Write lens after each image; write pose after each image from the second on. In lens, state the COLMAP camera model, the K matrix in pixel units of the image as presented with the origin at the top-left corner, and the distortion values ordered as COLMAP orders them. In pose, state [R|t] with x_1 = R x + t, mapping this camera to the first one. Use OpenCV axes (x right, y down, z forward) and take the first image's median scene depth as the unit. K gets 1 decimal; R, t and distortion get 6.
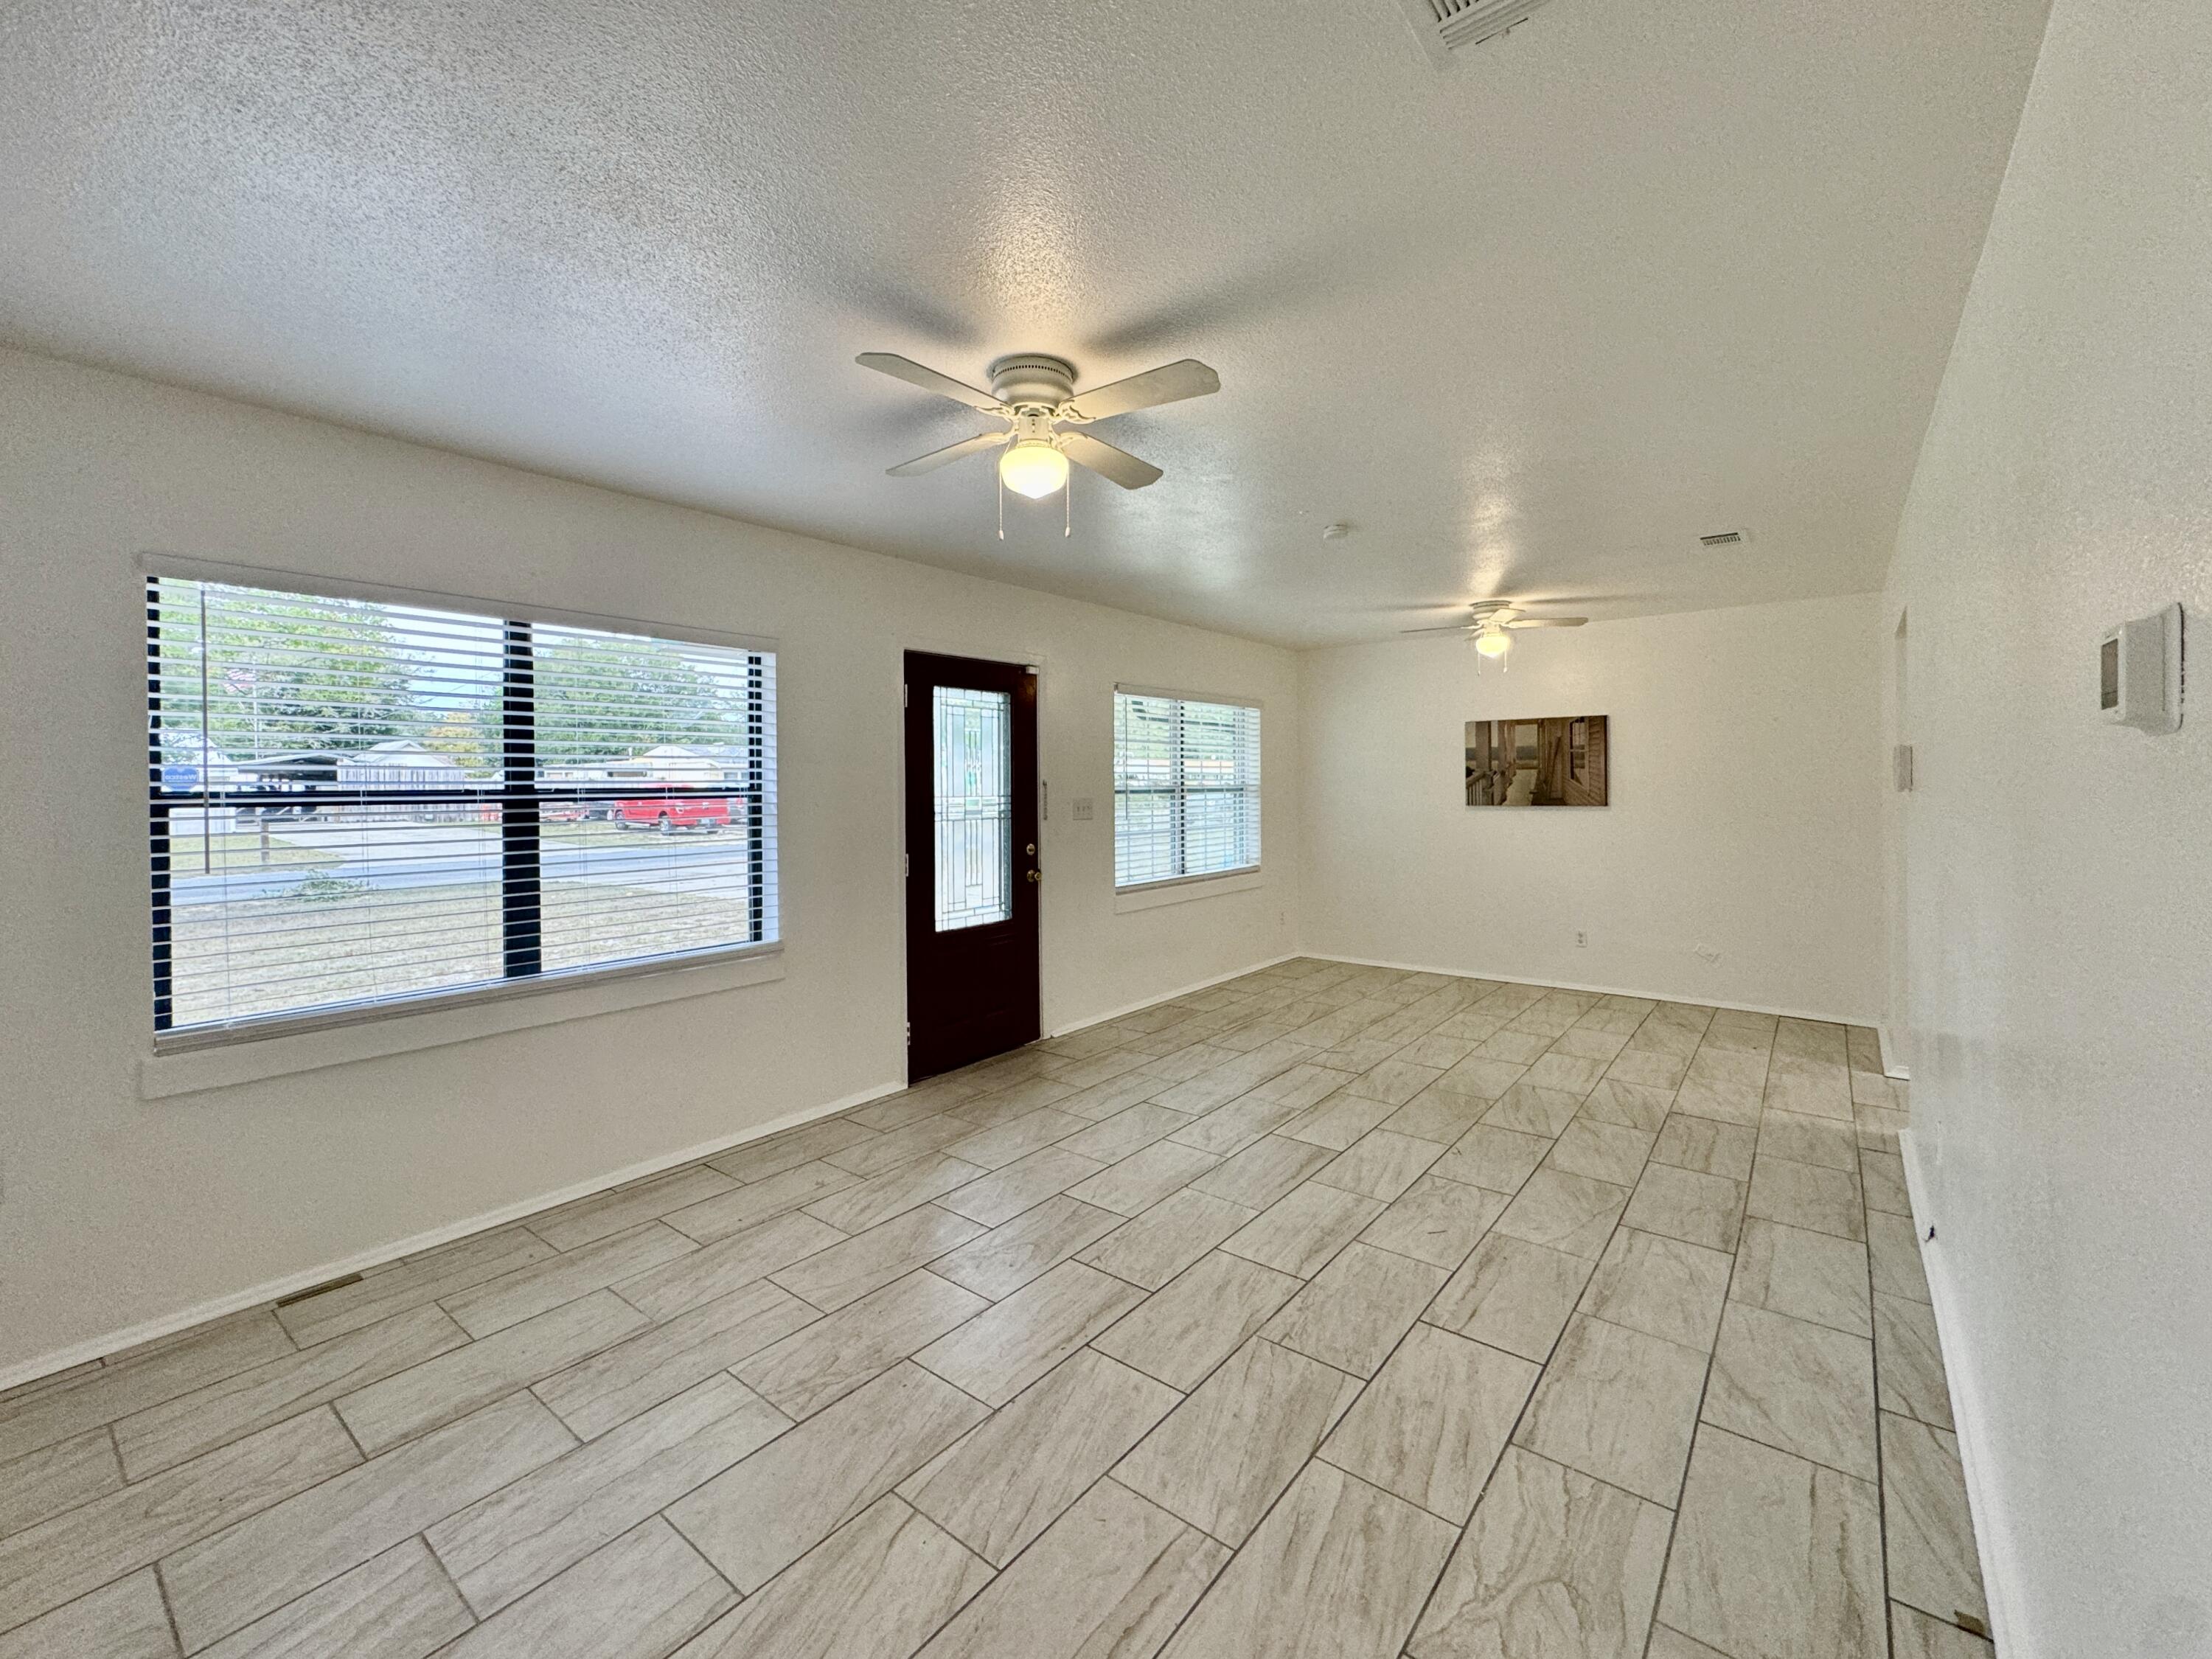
lens RADIAL K [[907.8, 0, 1096.2], [0, 907.8, 791.5], [0, 0, 1]] dist [-0.002184, -0.000149]
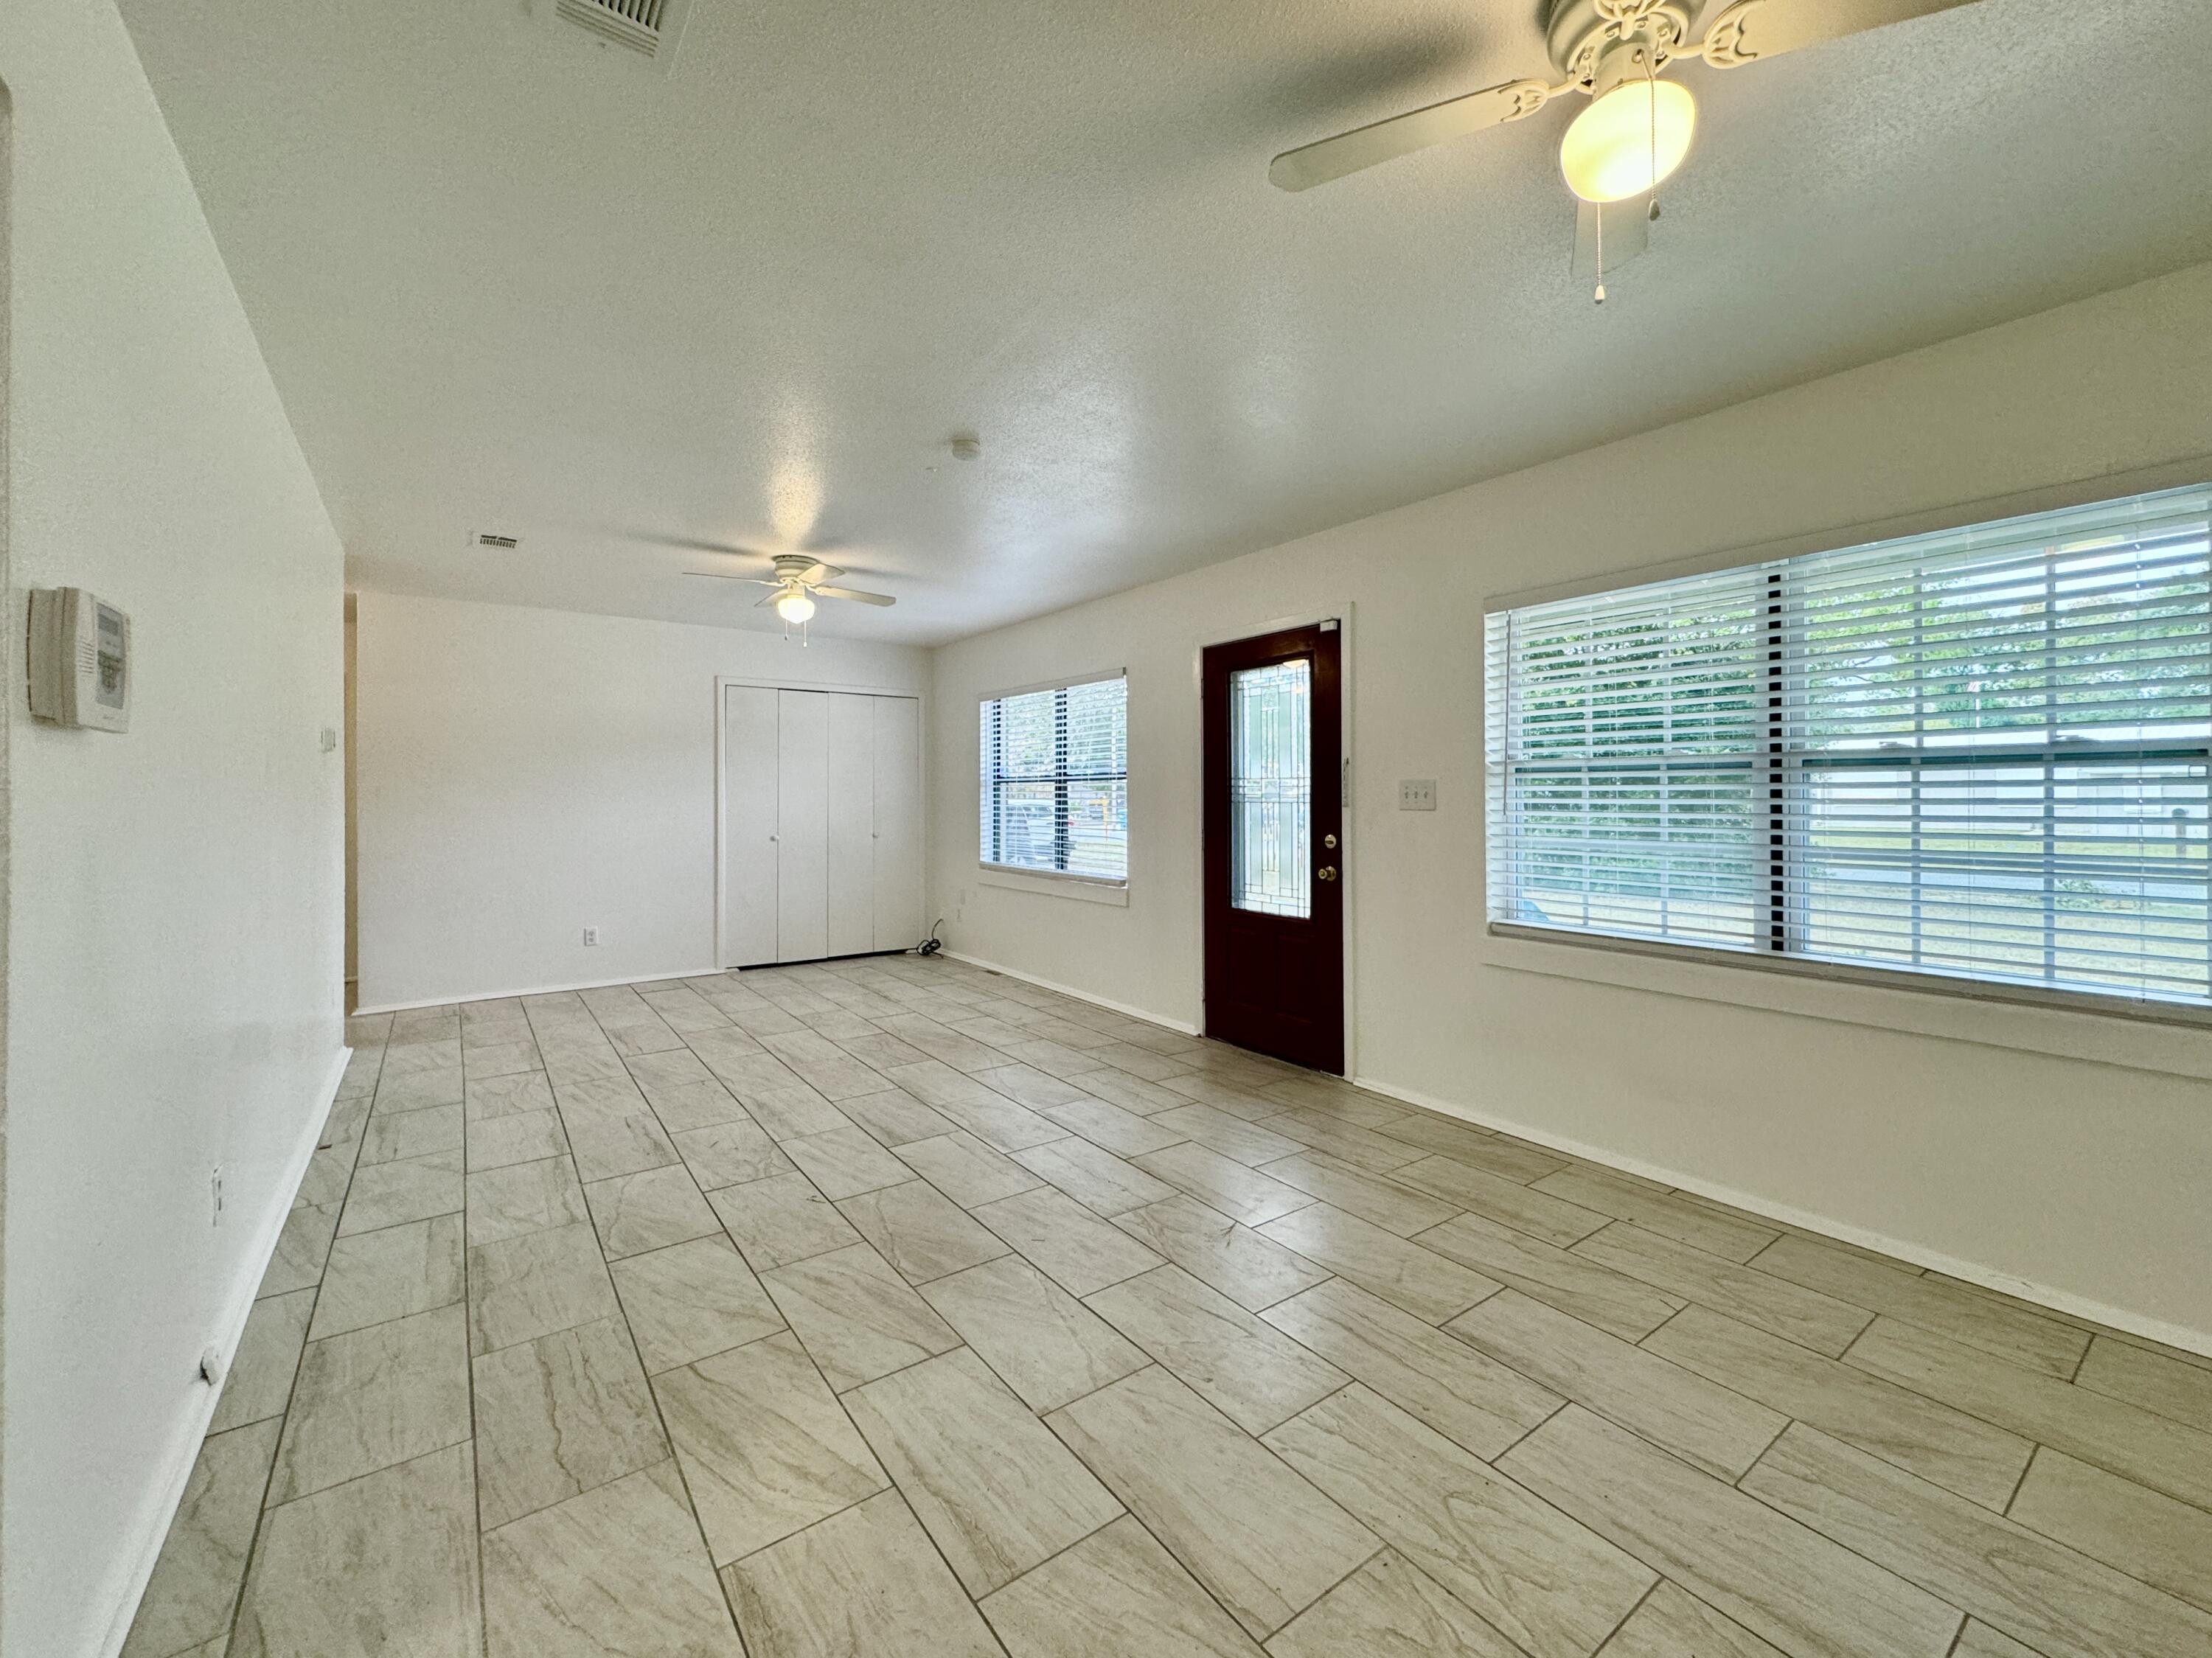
lens RADIAL K [[907.7, 0, 1121.4], [0, 907.7, 808.4], [0, 0, 1]] dist [-0.002184, -0.000149]
pose [[-0.250791, 0.023174, -0.967764, 1.125185], [-0.005479, 0.999663, 0.025357, 0.018920], [0.968026, 0.011661, -0.250580, 1.481420]]
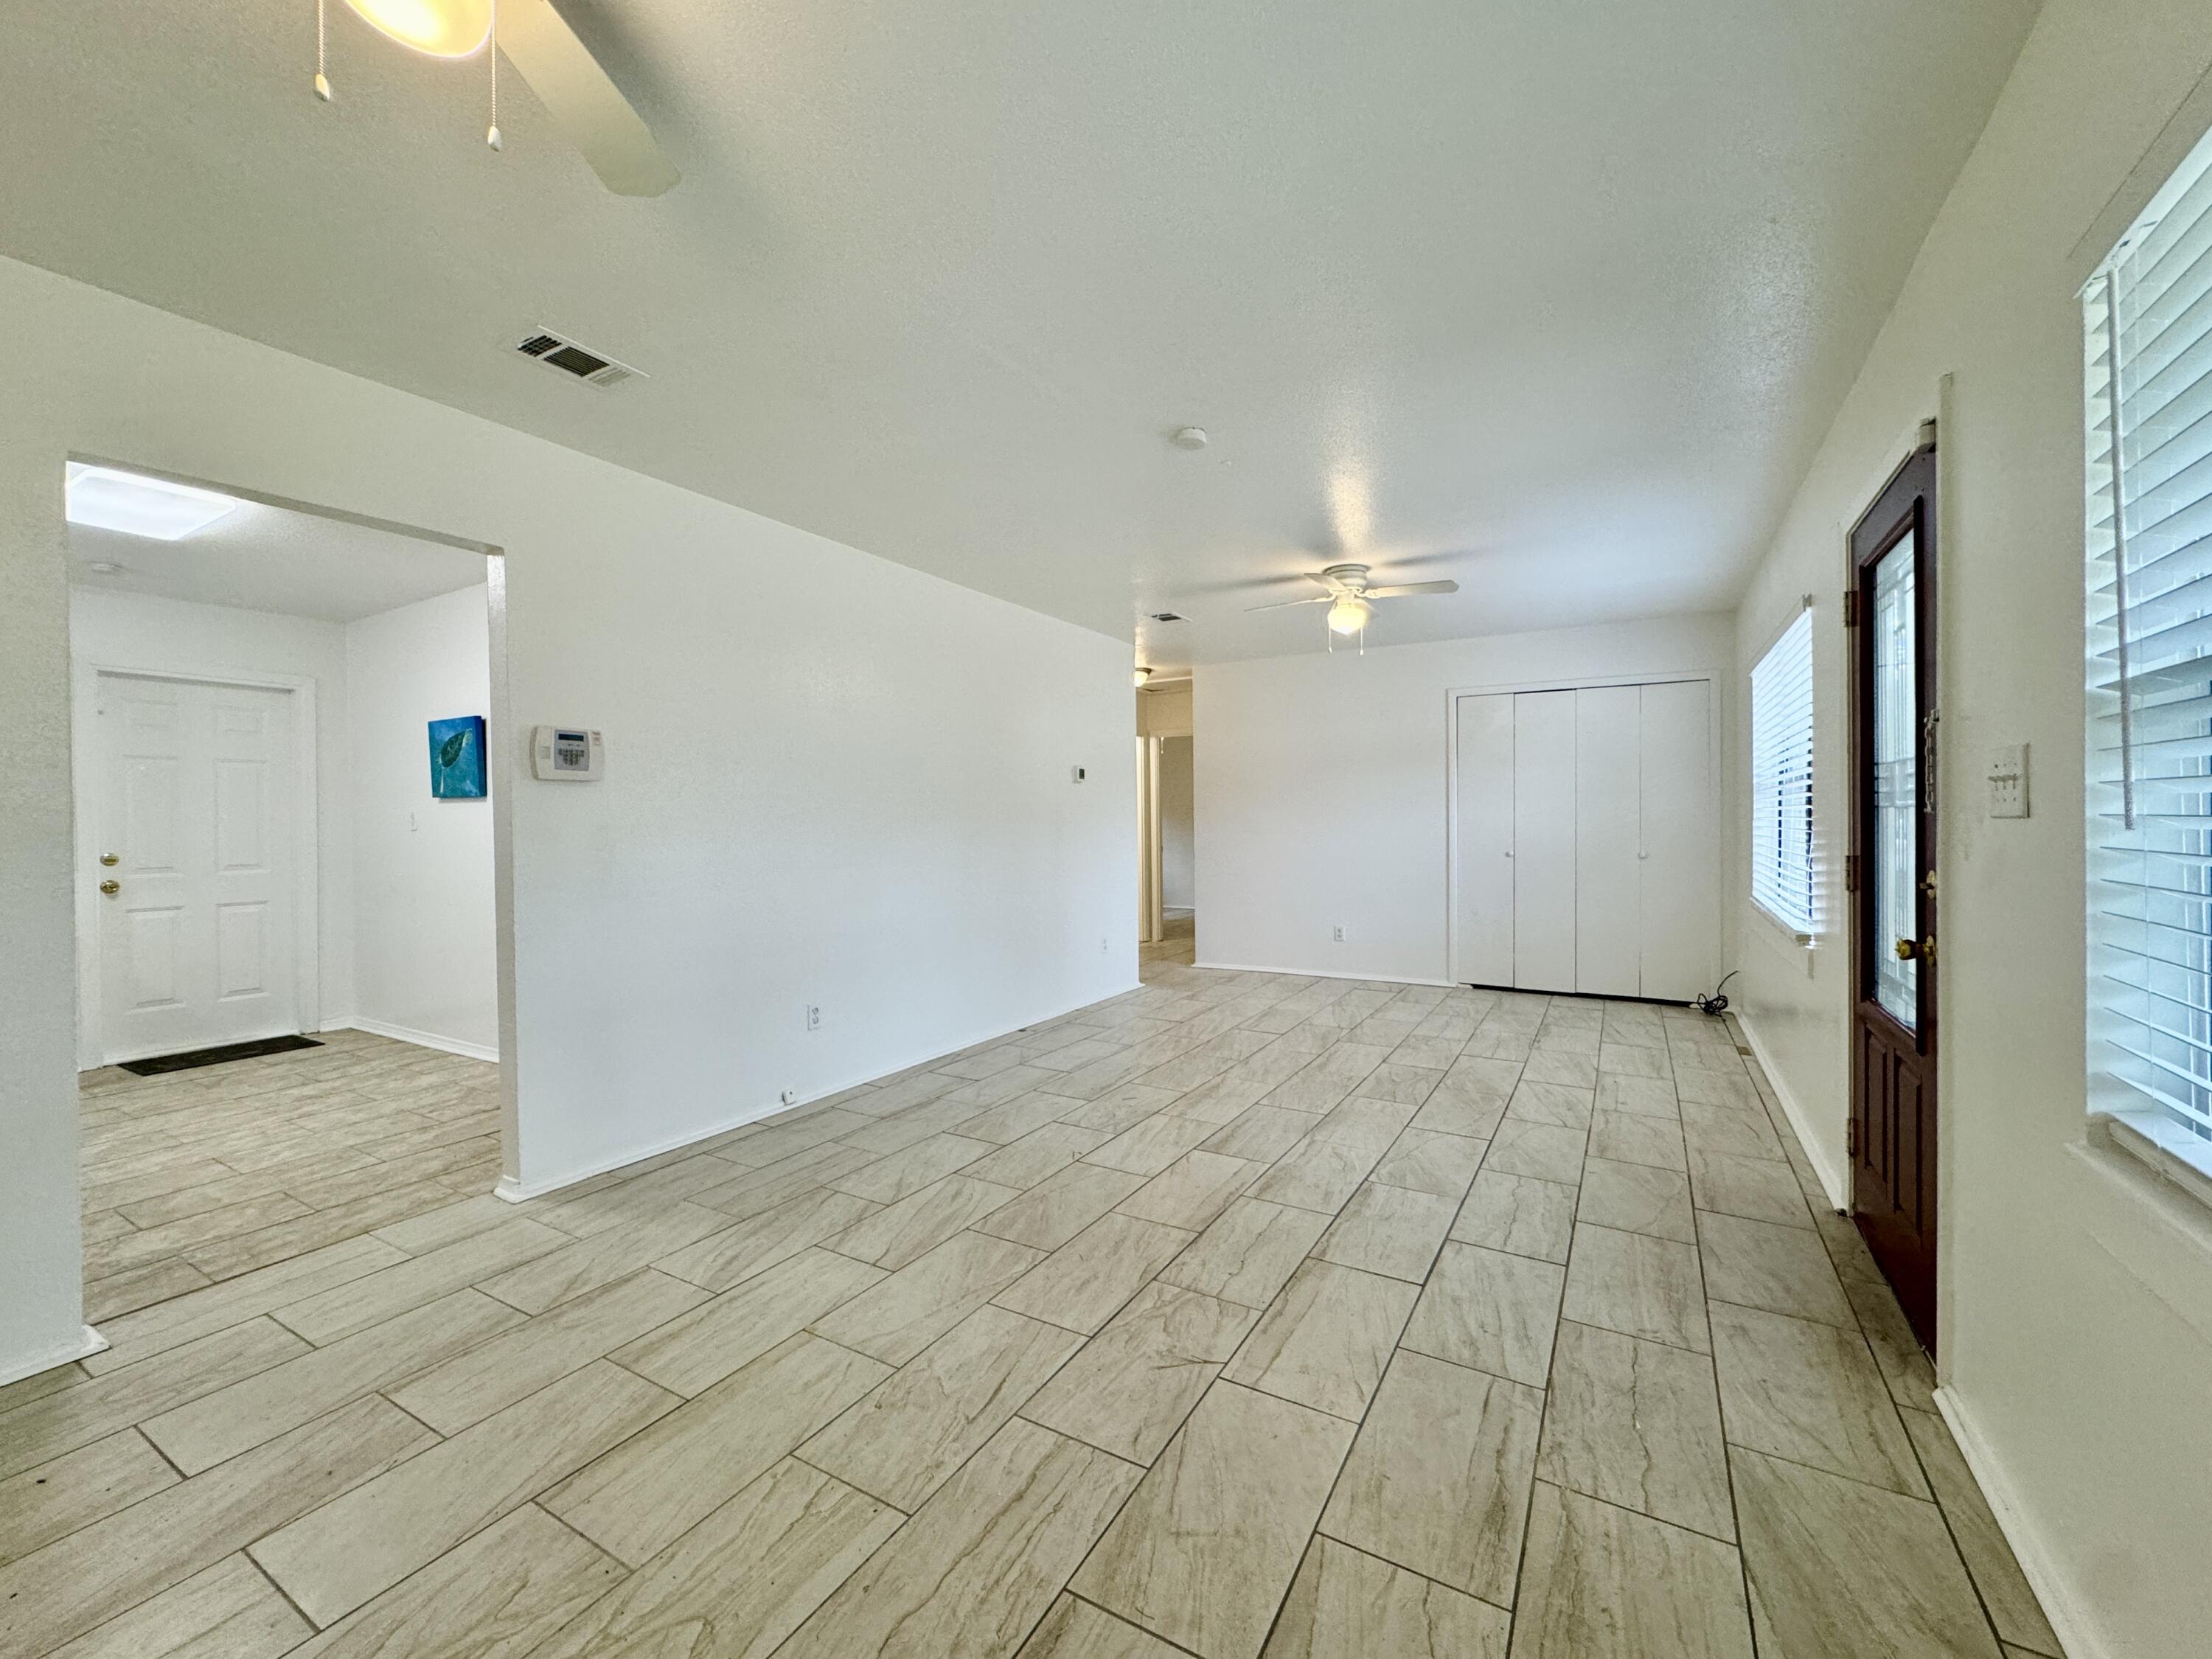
lens RADIAL K [[907.8, 0, 1100.4], [0, 907.8, 821.0], [0, 0, 1]] dist [-0.002184, -0.000149]
pose [[-0.989295, 0.015628, -0.145091, 0.507672], [0.014024, 0.999829, 0.012073, 0.037368], [0.145255, 0.009909, -0.989345, 1.950703]]
